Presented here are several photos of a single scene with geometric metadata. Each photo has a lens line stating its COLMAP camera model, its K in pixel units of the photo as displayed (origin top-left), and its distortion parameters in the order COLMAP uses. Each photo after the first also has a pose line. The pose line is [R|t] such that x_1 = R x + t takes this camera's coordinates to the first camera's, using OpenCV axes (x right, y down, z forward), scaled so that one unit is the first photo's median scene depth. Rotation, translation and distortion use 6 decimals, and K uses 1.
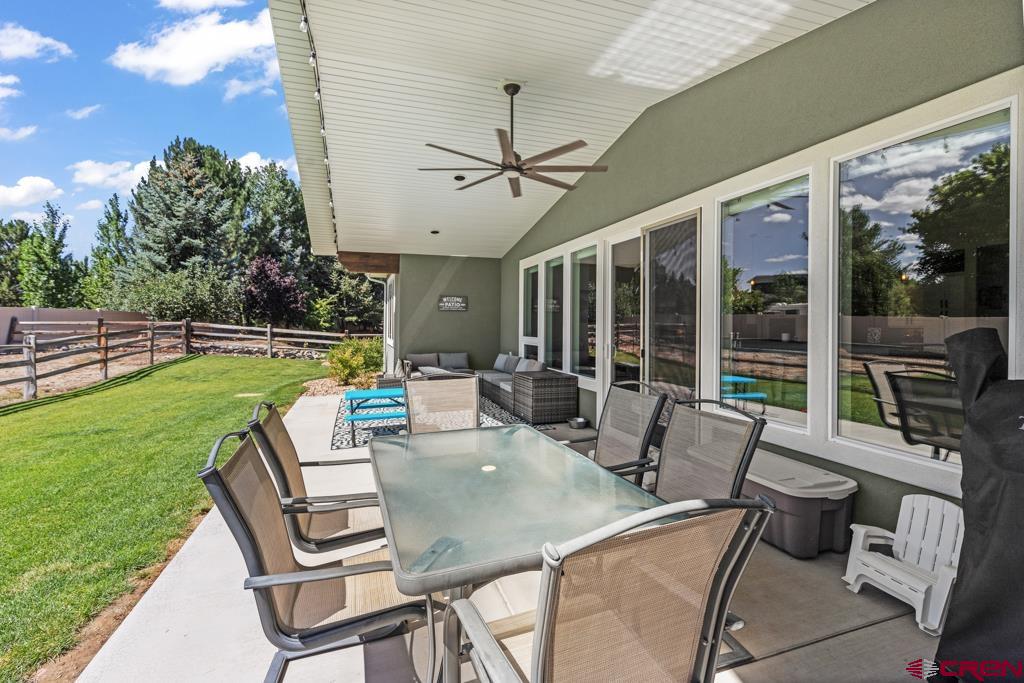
lens RADIAL K [[466.4, 0, 517.3], [0, 466.4, 321.2], [0, 0, 1]] dist [0.003189, 0.000130]
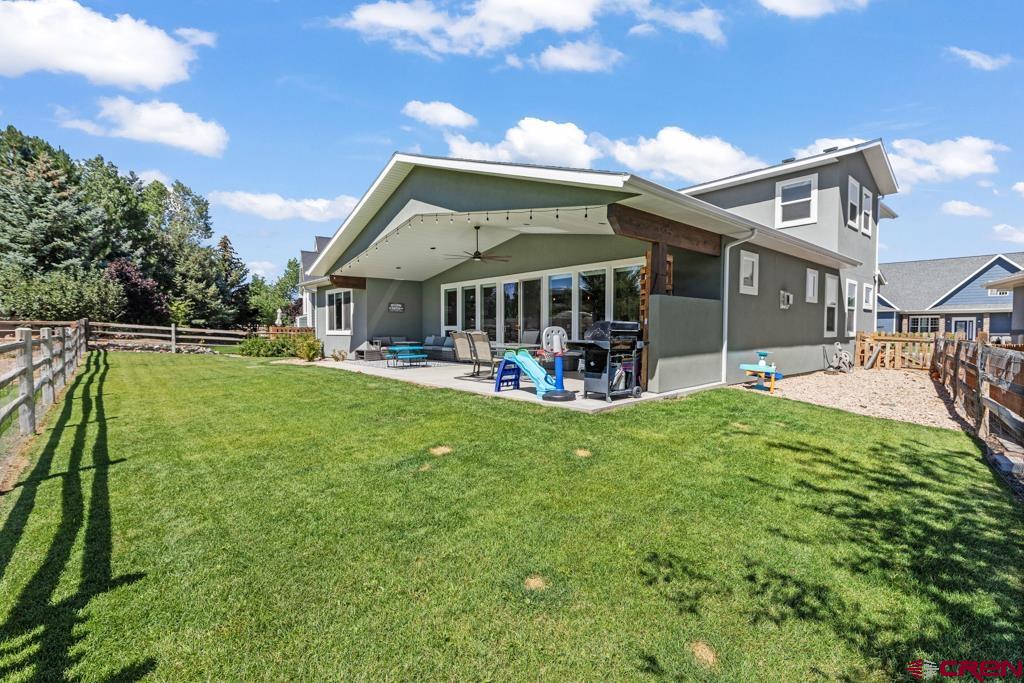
lens RADIAL K [[466.4, 0, 511.2], [0, 466.4, 341.7], [0, 0, 1]] dist [0.003189, 0.000130]
pose [[0.926295, -0.014588, 0.376516, -0.196398], [0.003276, 0.999524, 0.030668, 0.017673], [-0.376785, -0.027174, 0.925902, -0.364601]]
